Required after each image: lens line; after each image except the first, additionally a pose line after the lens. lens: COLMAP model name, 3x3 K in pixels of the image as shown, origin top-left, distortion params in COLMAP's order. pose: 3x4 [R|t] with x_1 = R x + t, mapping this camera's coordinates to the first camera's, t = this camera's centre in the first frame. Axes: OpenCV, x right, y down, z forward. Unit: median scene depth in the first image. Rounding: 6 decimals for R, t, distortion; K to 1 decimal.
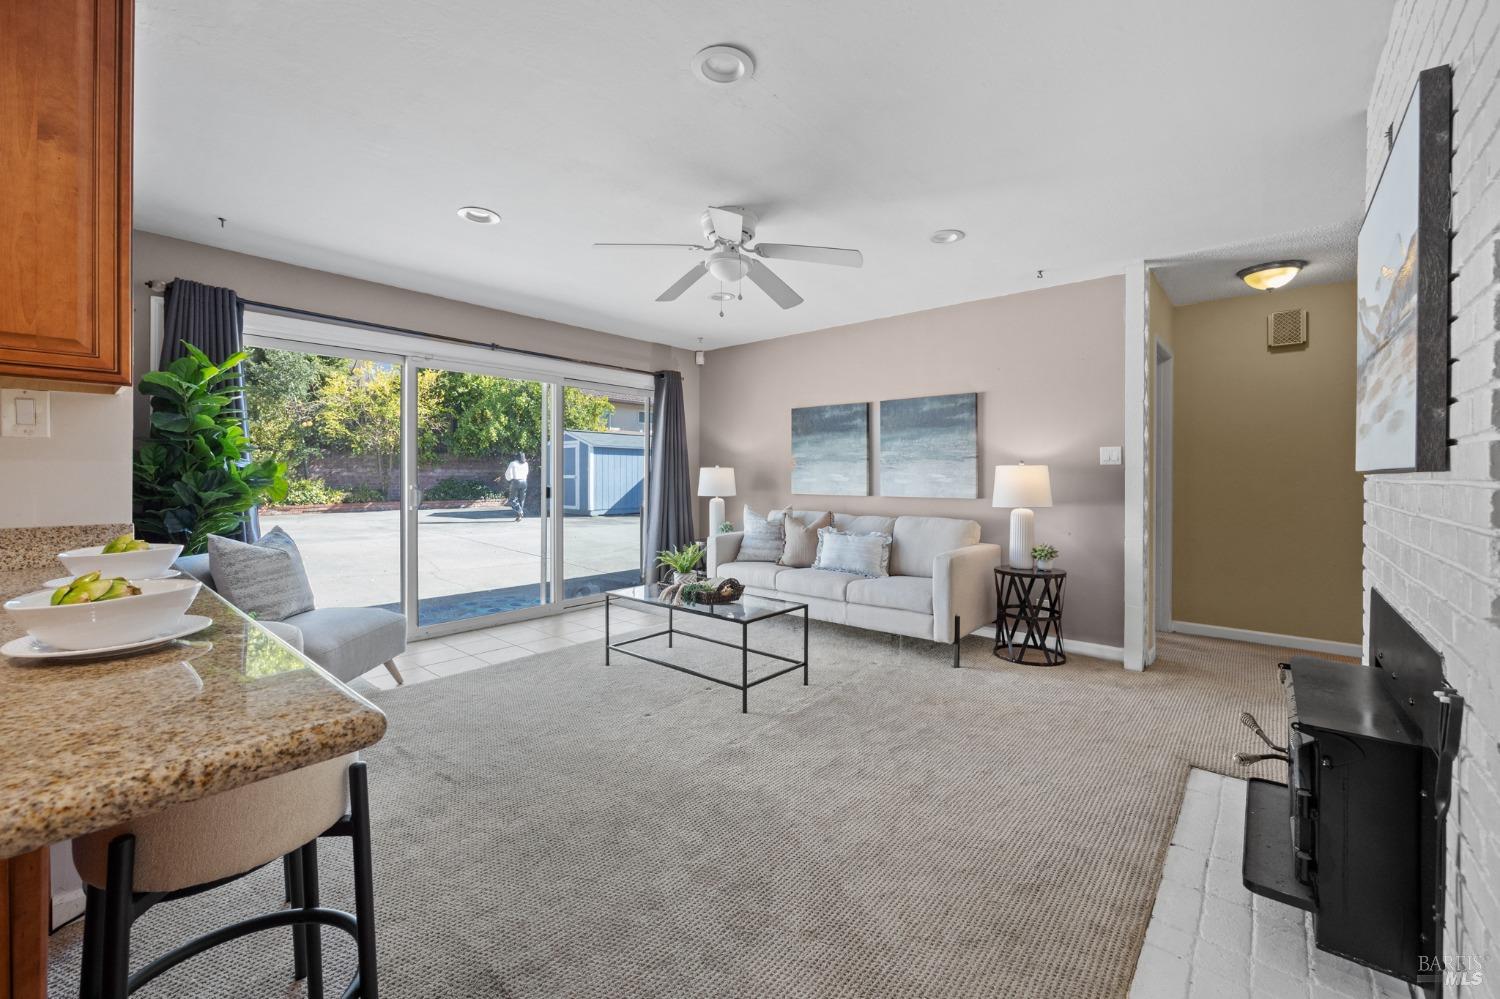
lens RADIAL K [[573.9, 0, 757.9], [0, 573.9, 486.1], [0, 0, 1]] dist [0.000766, -0.000025]
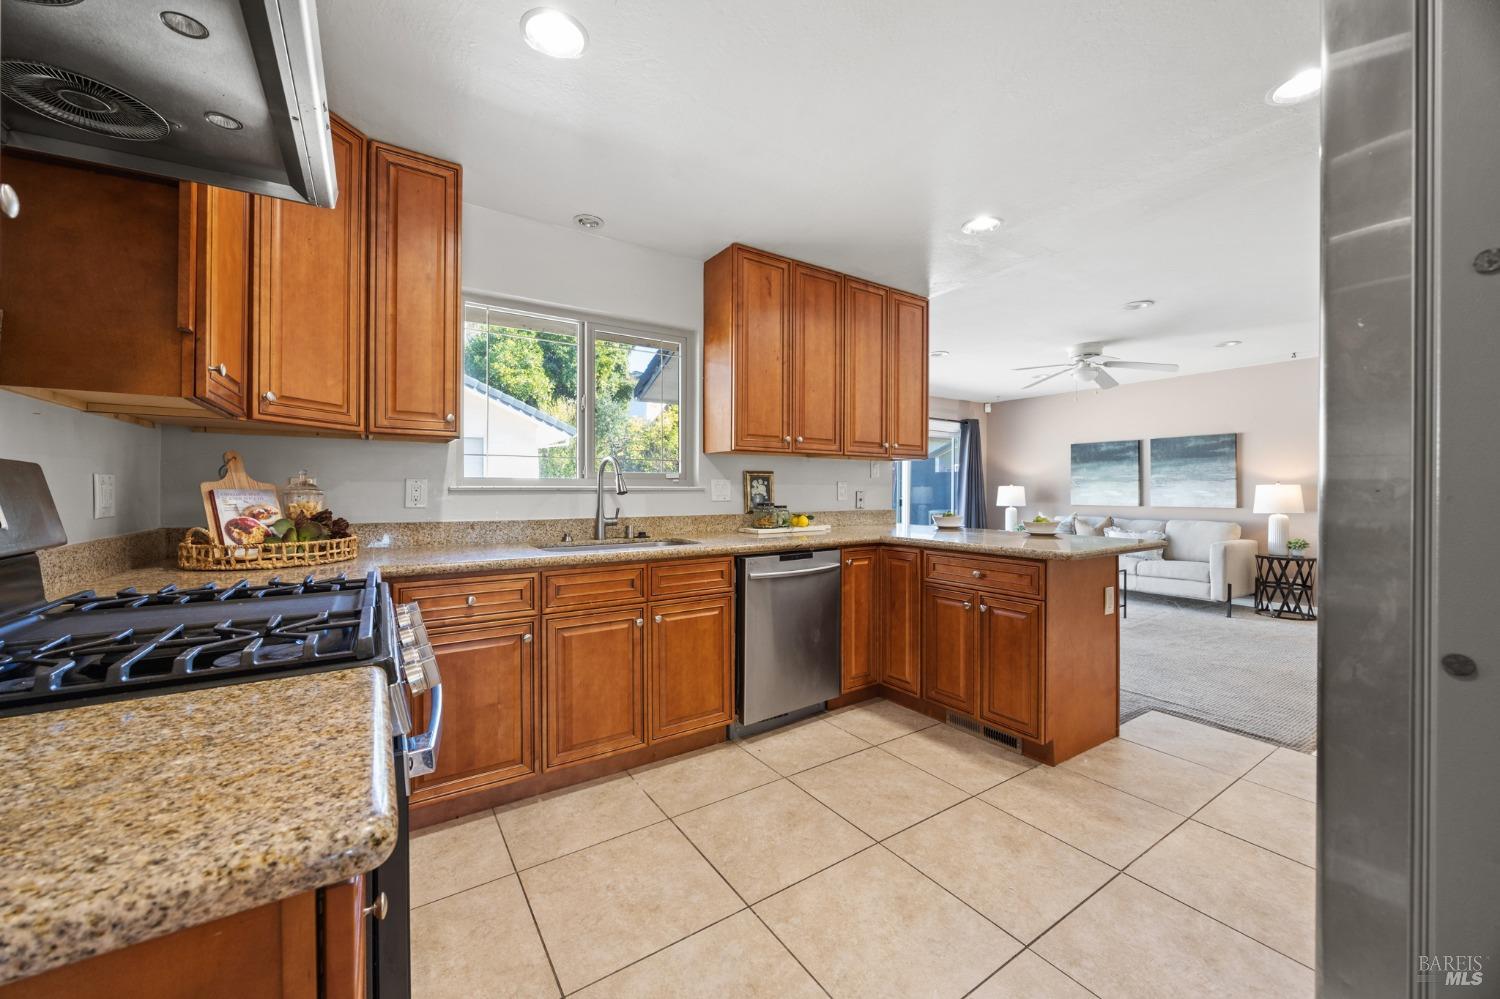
lens RADIAL K [[573.9, 0, 741.2], [0, 573.9, 492.5], [0, 0, 1]] dist [0.000766, -0.000025]
pose [[0.963954, 0.001577, -0.266063, -0.401588], [-0.006295, 0.999838, -0.016880, 0.014481], [0.265993, 0.017947, 0.963808, -0.661643]]
